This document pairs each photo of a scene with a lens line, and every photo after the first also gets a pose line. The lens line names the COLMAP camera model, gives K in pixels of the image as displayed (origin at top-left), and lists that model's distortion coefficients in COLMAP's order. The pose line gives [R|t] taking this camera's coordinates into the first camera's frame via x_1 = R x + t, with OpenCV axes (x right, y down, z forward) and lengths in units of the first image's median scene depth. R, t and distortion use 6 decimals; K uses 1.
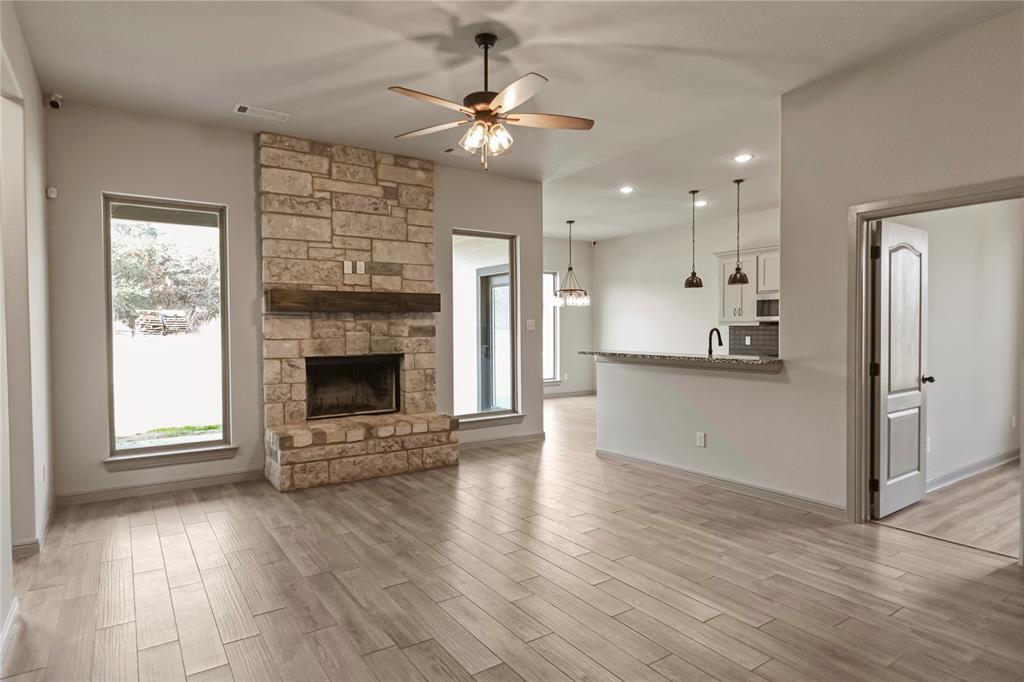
lens RADIAL K [[573.3, 0, 510.8], [0, 573.3, 348.8], [0, 0, 1]] dist [0.001075, -0.000035]
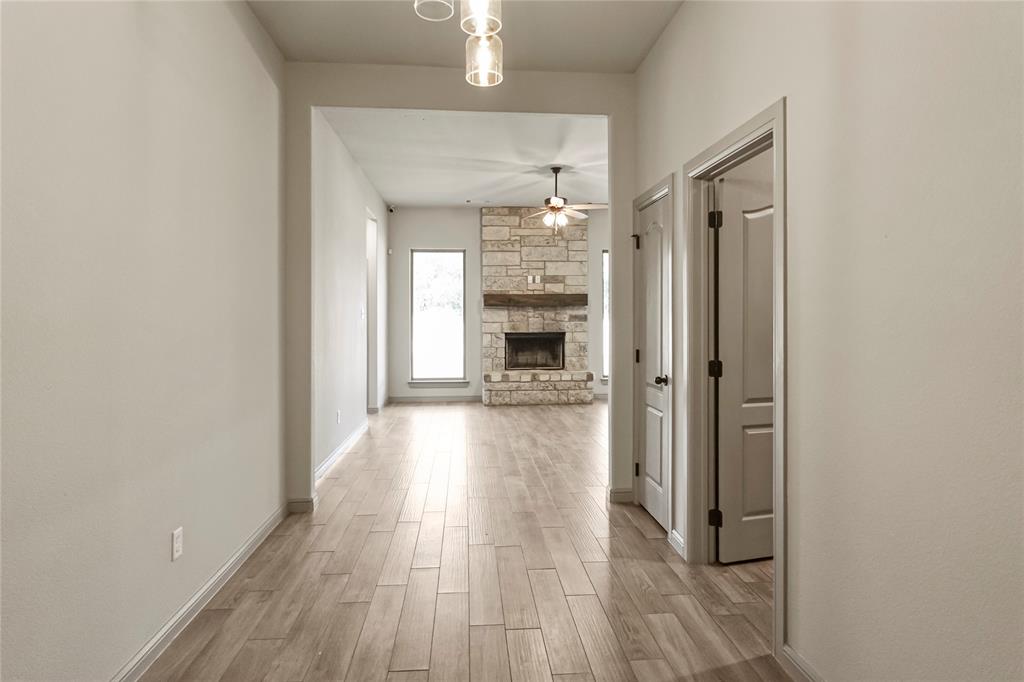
lens RADIAL K [[564.5, 0, 514.9], [0, 564.5, 326.3], [0, 0, 1]] dist [0.000513, 0.000113]
pose [[0.876779, 0.009290, -0.480803, 0.481826], [-0.018125, 0.999741, -0.013736, 0.017887], [0.480551, 0.020758, 0.876721, -0.472416]]
